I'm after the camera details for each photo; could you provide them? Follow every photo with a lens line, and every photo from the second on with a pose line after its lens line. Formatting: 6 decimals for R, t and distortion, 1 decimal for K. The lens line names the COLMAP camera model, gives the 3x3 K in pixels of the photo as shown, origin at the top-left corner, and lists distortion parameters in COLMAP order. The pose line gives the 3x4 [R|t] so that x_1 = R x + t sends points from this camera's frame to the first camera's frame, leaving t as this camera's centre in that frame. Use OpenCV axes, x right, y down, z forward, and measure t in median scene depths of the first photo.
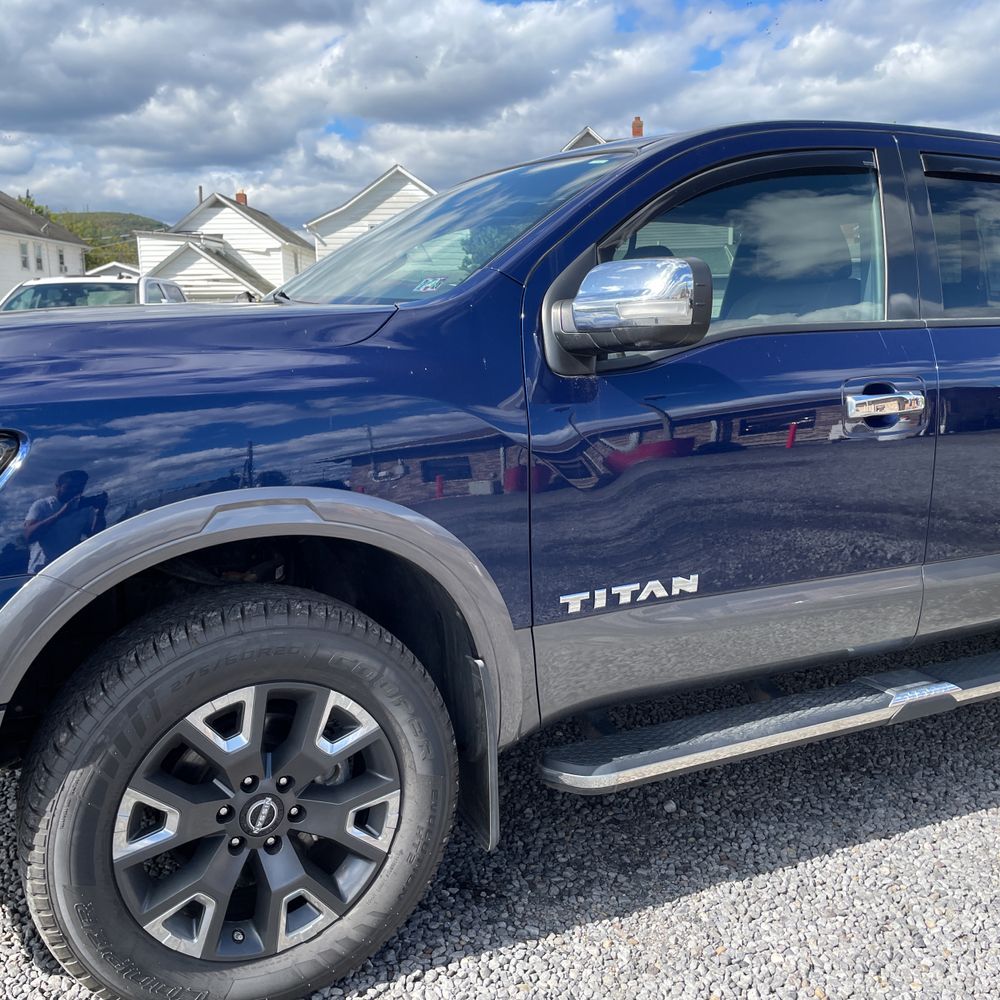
lens RADIAL K [[997.3, 0, 496.5], [0, 997.3, 496.6], [0, 0, 1]] dist [0.093319, -0.117216]
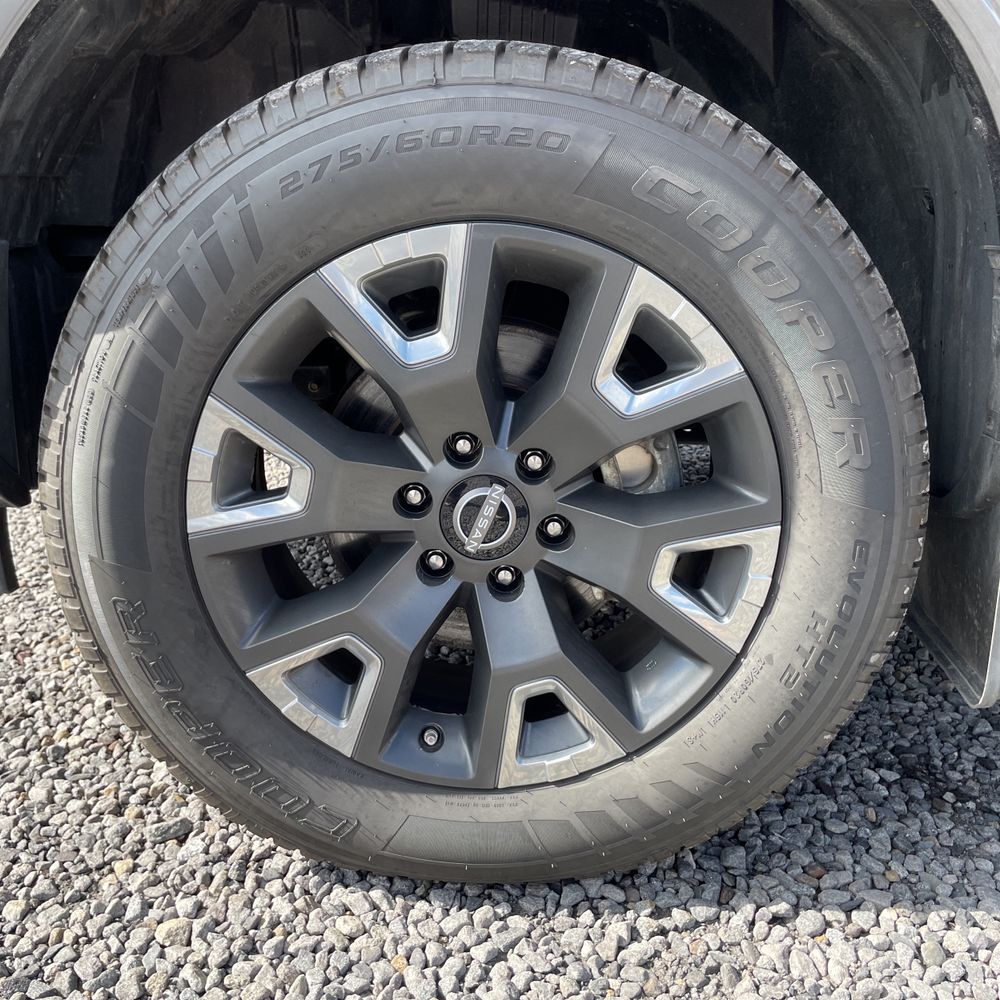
lens RADIAL K [[1008.6, 0, 500.4], [0, 1008.6, 494.1], [0, 0, 1]] dist [0.078959, -0.105905]
pose [[0.887905, 0.131582, -0.440807, -0.008577], [-0.075424, 0.986893, 0.142665, 0.225375], [0.453801, -0.093425, 0.886192, 0.548300]]
